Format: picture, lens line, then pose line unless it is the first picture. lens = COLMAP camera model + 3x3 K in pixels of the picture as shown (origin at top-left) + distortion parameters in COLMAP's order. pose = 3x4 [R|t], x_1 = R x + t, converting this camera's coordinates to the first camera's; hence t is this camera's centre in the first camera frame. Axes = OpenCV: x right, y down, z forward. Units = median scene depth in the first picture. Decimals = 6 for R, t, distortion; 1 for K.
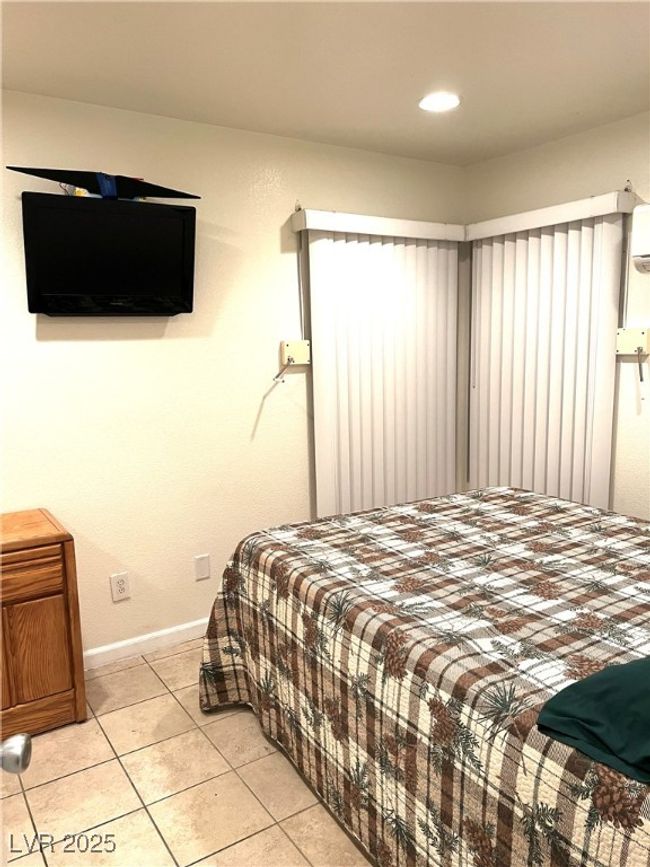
lens RADIAL K [[655.7, 0, 325.5], [0, 655.7, 433.2], [0, 0, 1]] dist [-0.000362, -0.000088]
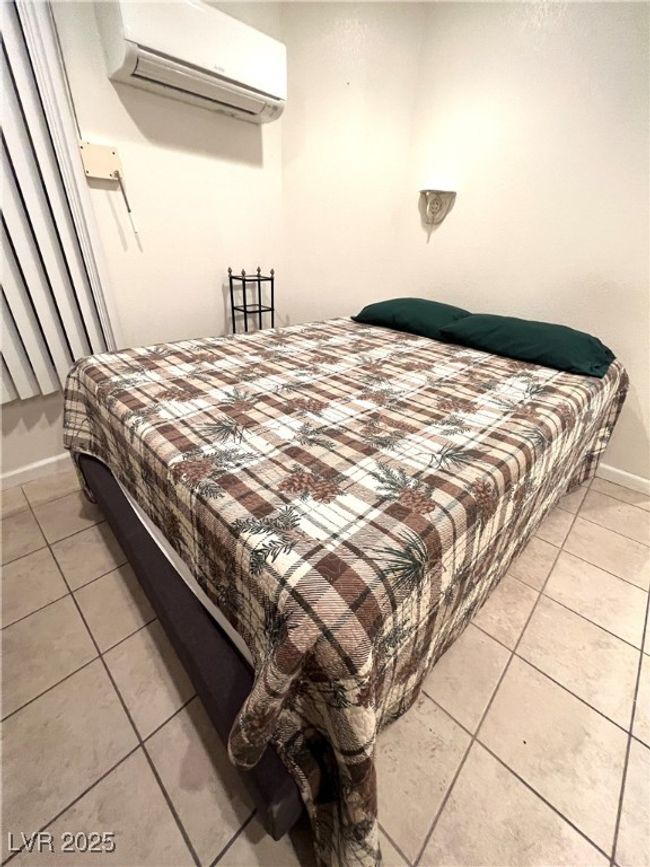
lens RADIAL K [[348.1, 0, 323.2], [0, 348.1, 434.4], [0, 0, 1]] dist [-0.002400, 0.000371]
pose [[-0.230566, -0.465250, 0.854624, -0.247956], [0.103944, 0.861486, 0.497029, -0.022460], [-0.967489, 0.203430, -0.150269, 1.007579]]
